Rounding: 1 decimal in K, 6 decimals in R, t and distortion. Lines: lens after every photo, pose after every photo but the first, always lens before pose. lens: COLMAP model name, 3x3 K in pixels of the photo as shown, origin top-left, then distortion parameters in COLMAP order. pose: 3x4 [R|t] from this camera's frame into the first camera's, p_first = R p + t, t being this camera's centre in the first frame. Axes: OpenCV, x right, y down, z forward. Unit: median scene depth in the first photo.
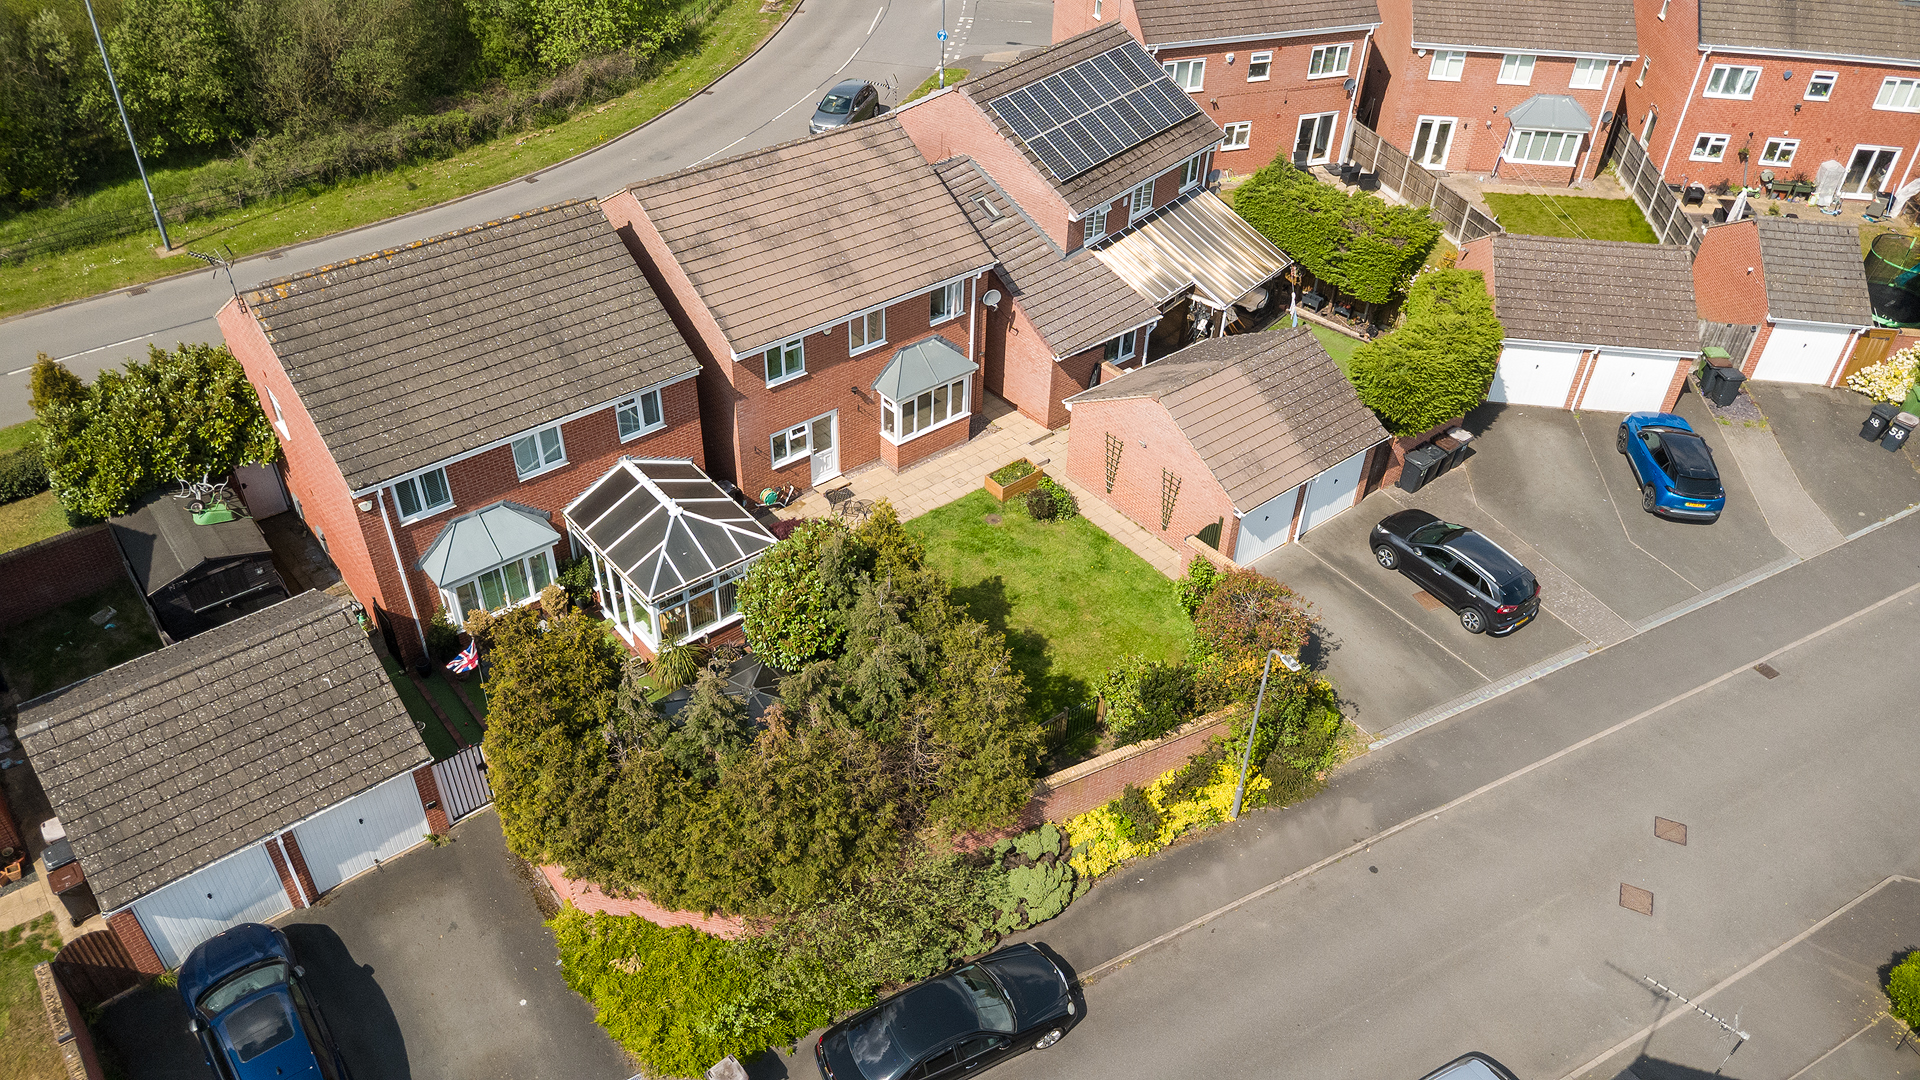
lens RADIAL K [[1349.3, 0, 956.1], [0, 1349.3, 539.8], [0, 0, 1]] dist [0.034354, -0.050655]
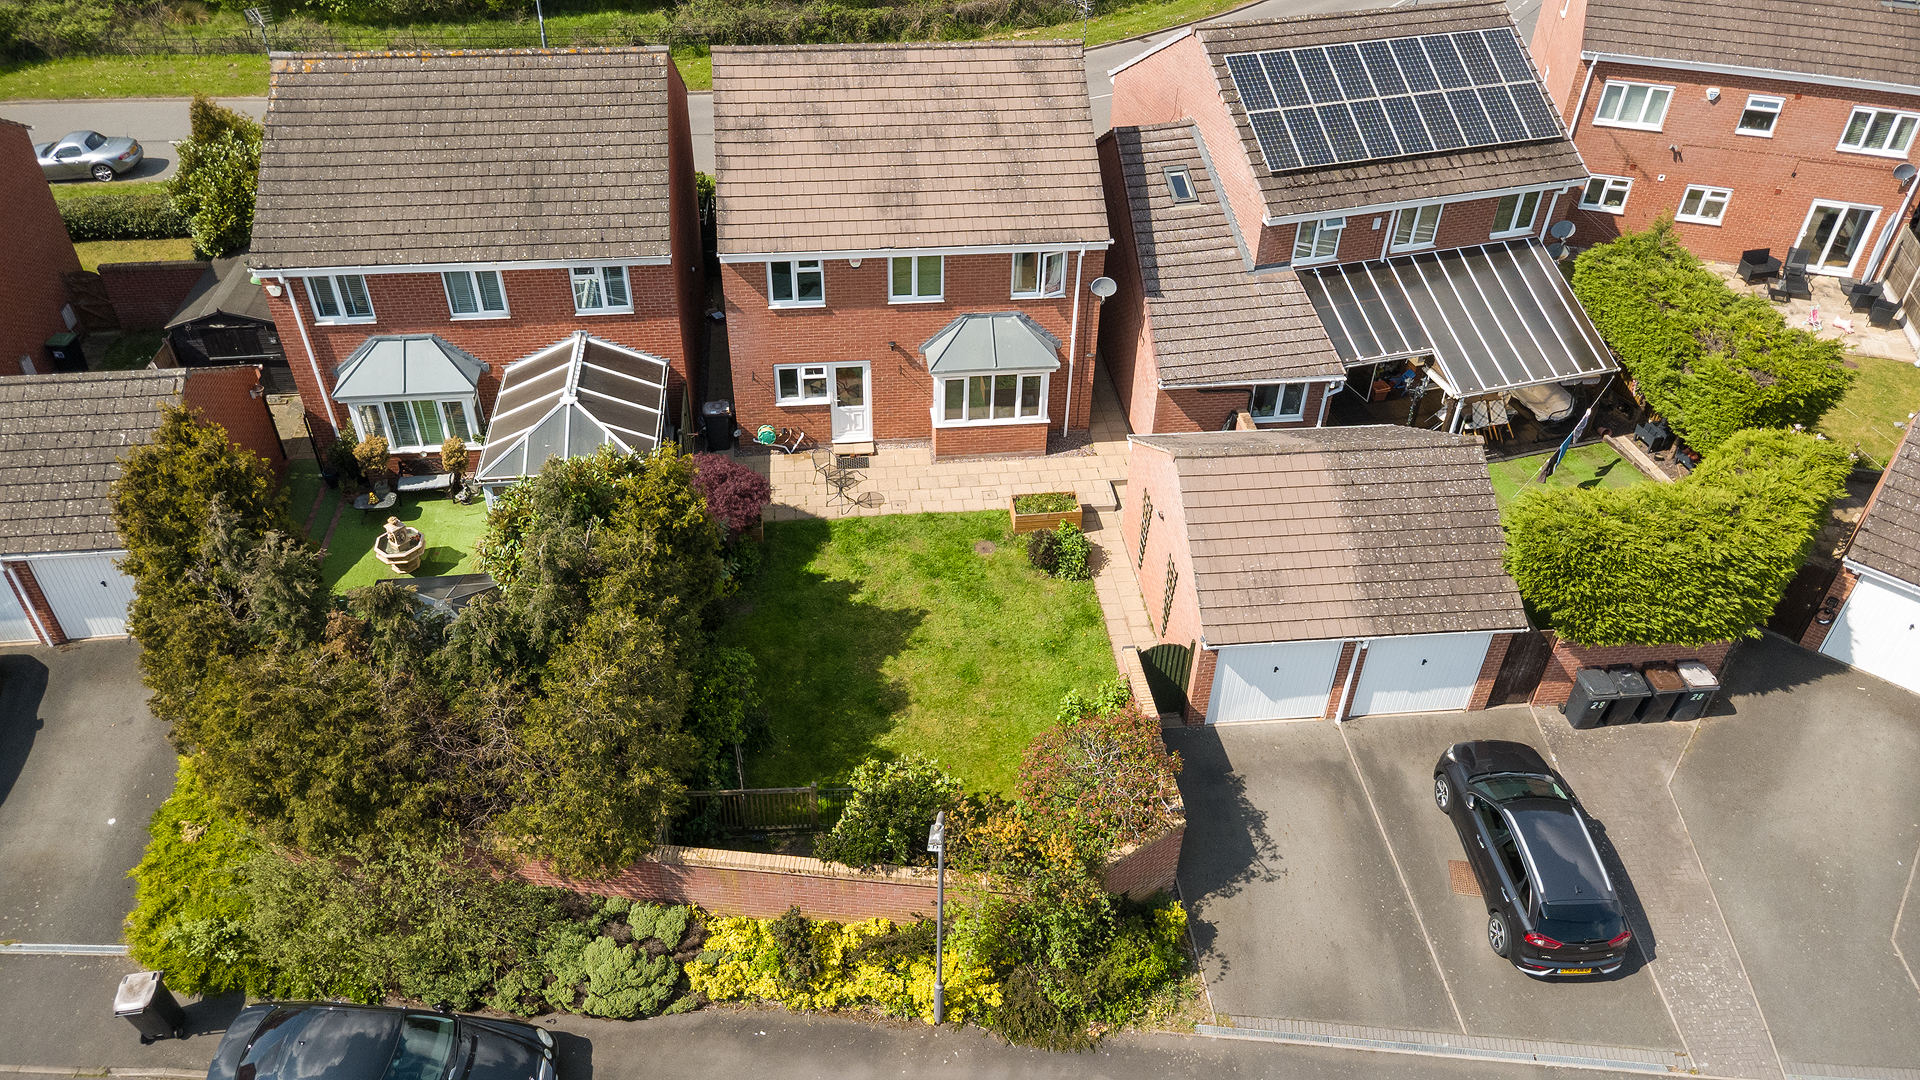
lens RADIAL K [[1348.6, 0, 956.4], [0, 1348.6, 539.2], [0, 0, 1]] dist [0.045329, -0.069369]
pose [[0.839456, 0.331977, -0.430238, 0.342124], [-0.334033, 0.939704, 0.073341, -0.069874], [0.428644, 0.082147, 0.899731, 0.266056]]
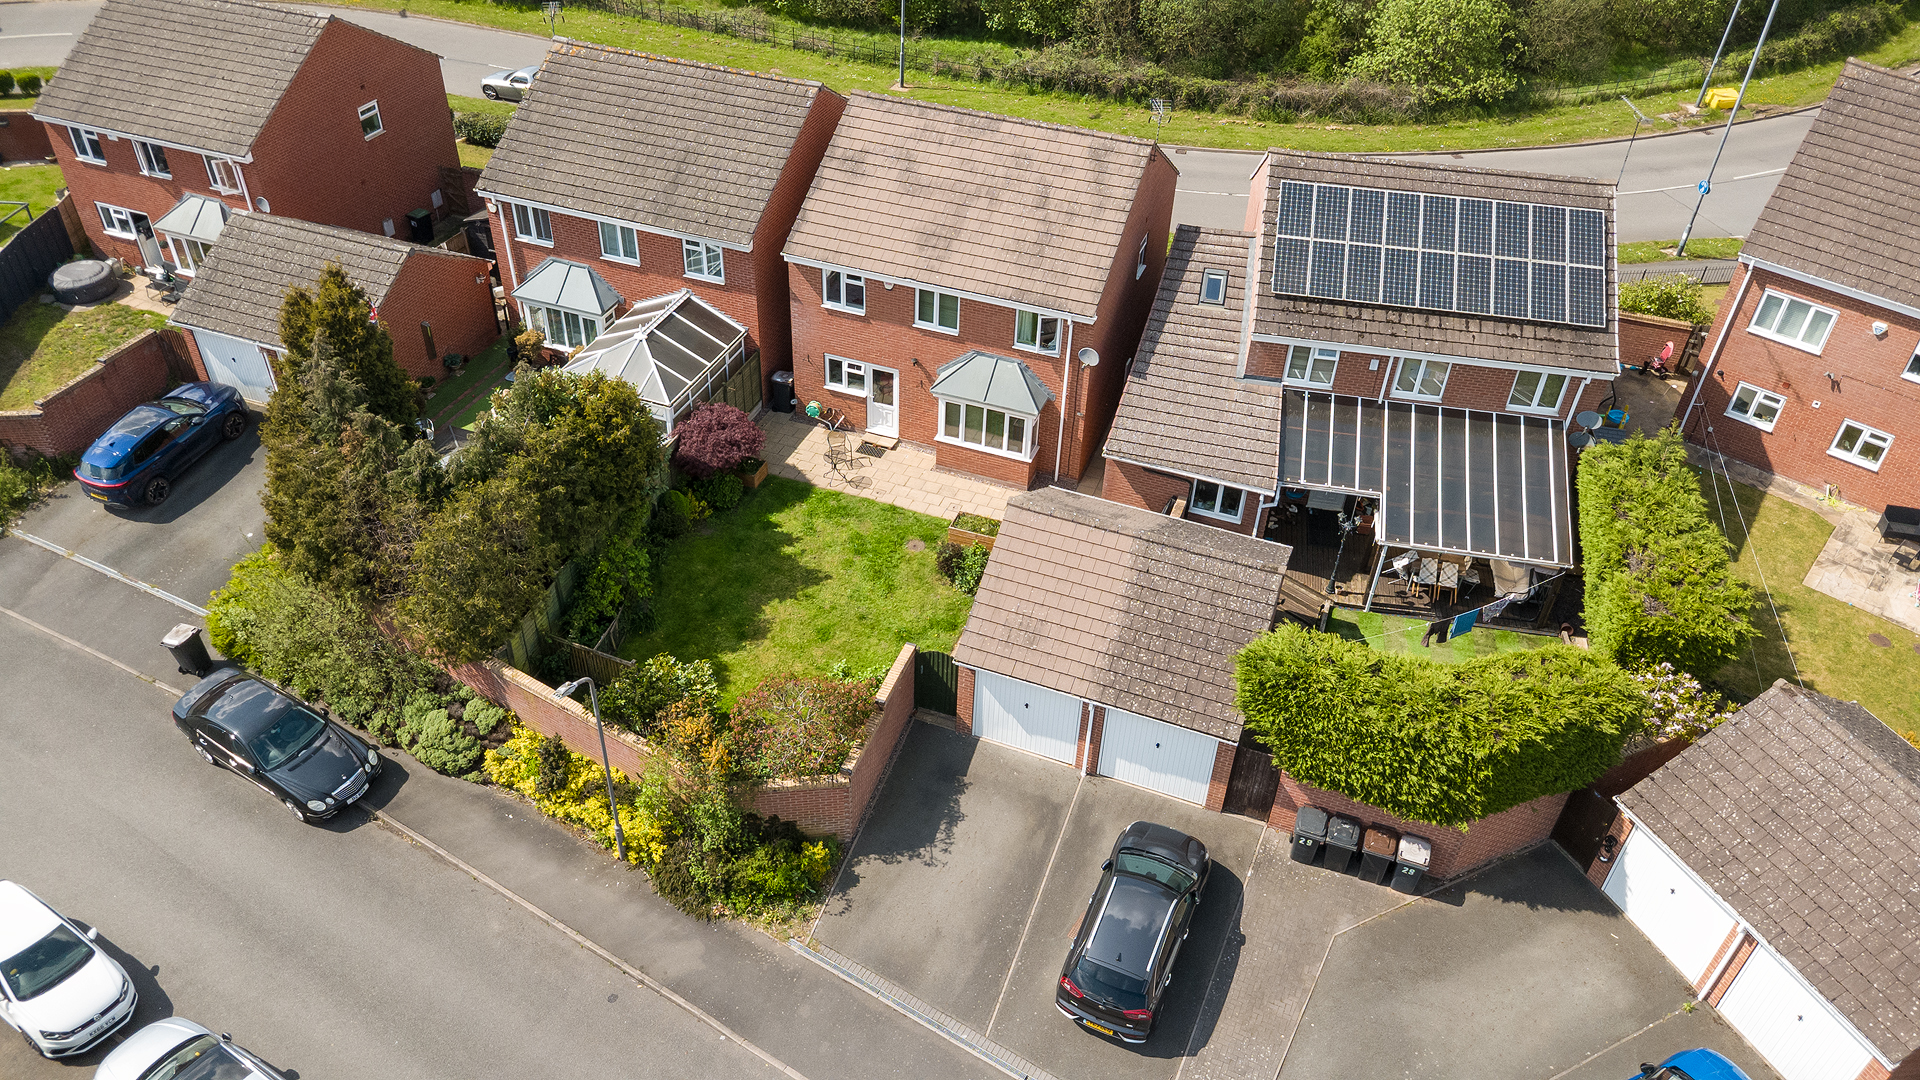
lens RADIAL K [[1349.3, 0, 956.1], [0, 1349.3, 539.8], [0, 0, 1]] dist [0.034354, -0.050655]
pose [[0.503926, 0.530768, -0.681428, 0.648665], [-0.550318, 0.805360, 0.220331, -0.229586], [0.665740, 0.263971, 0.697932, 0.356322]]
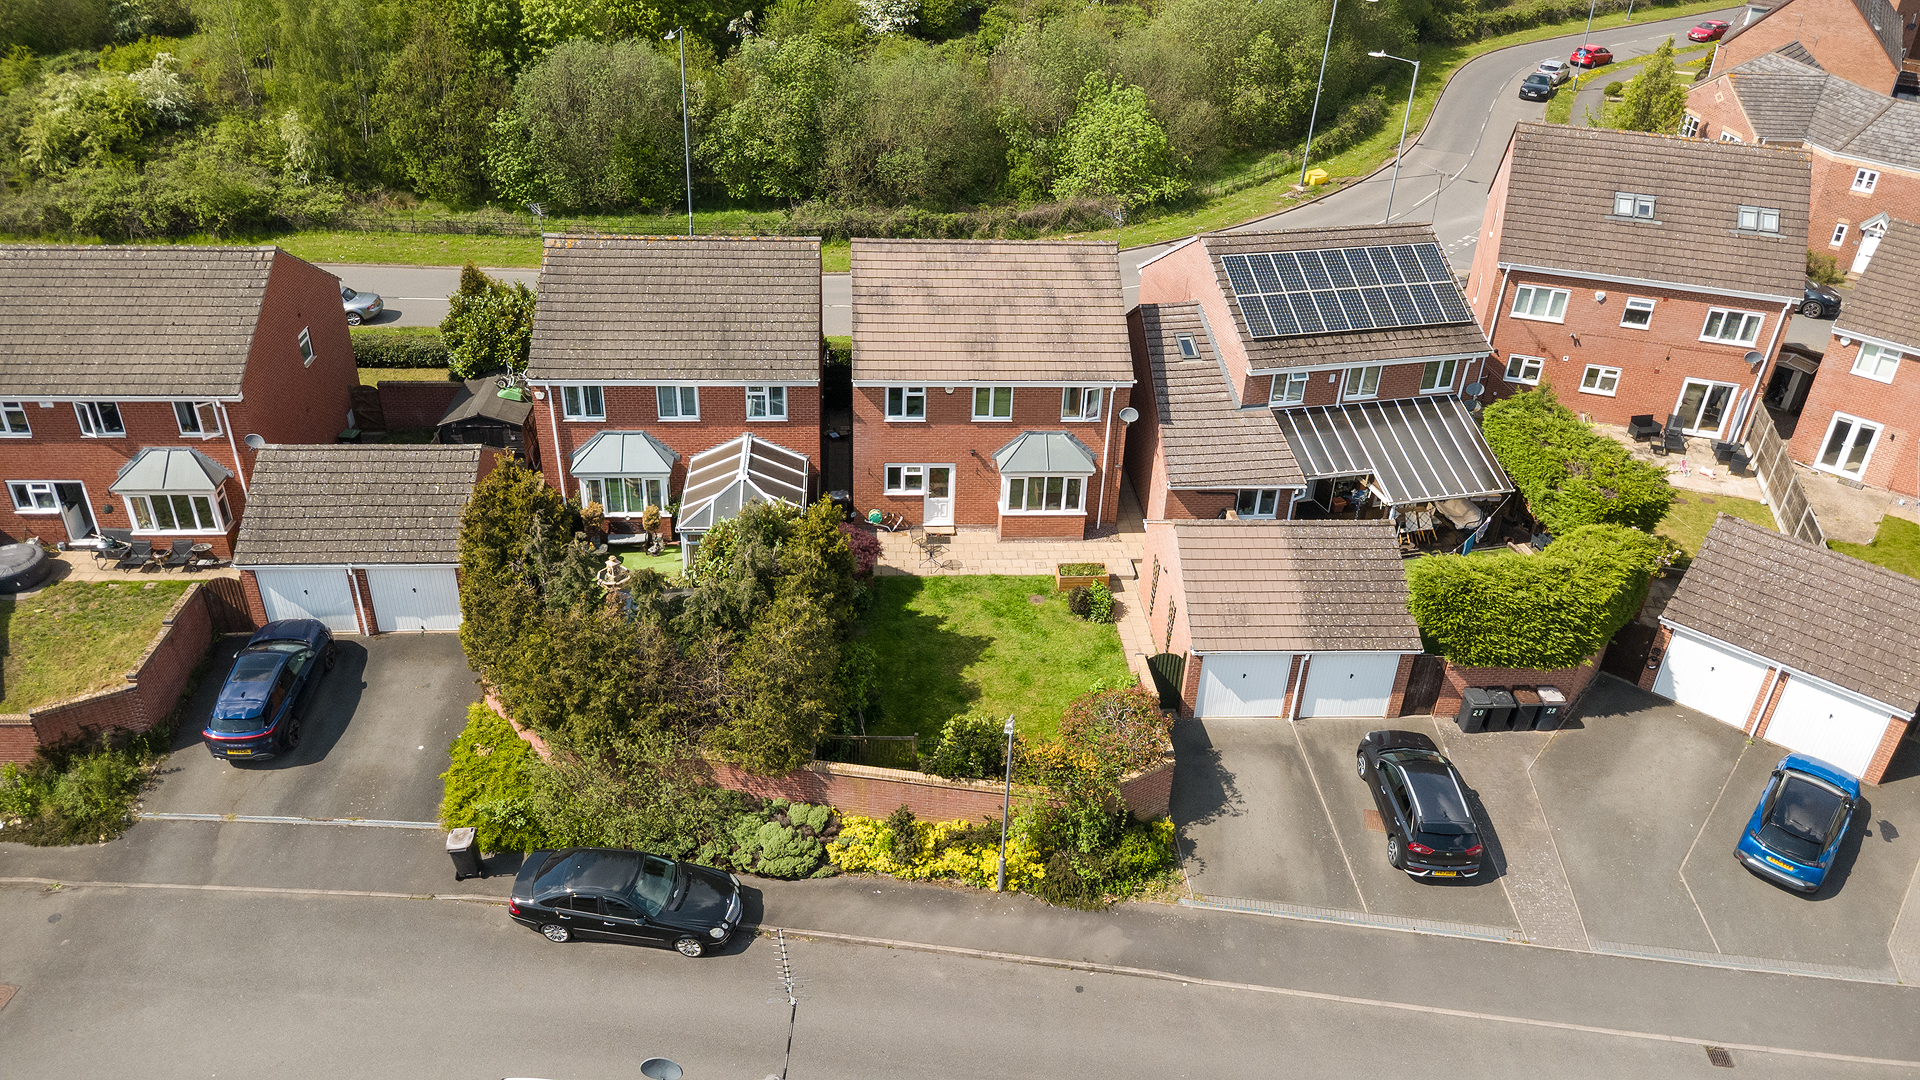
lens RADIAL K [[1351.7, 0, 955.9], [0, 1351.7, 540.3], [0, 0, 1]] dist [0.014454, -0.008444]
pose [[0.816629, 0.300507, -0.492761, 0.474917], [-0.368677, 0.928479, -0.044765, 0.013023], [0.444066, 0.218226, 0.869013, 0.023692]]
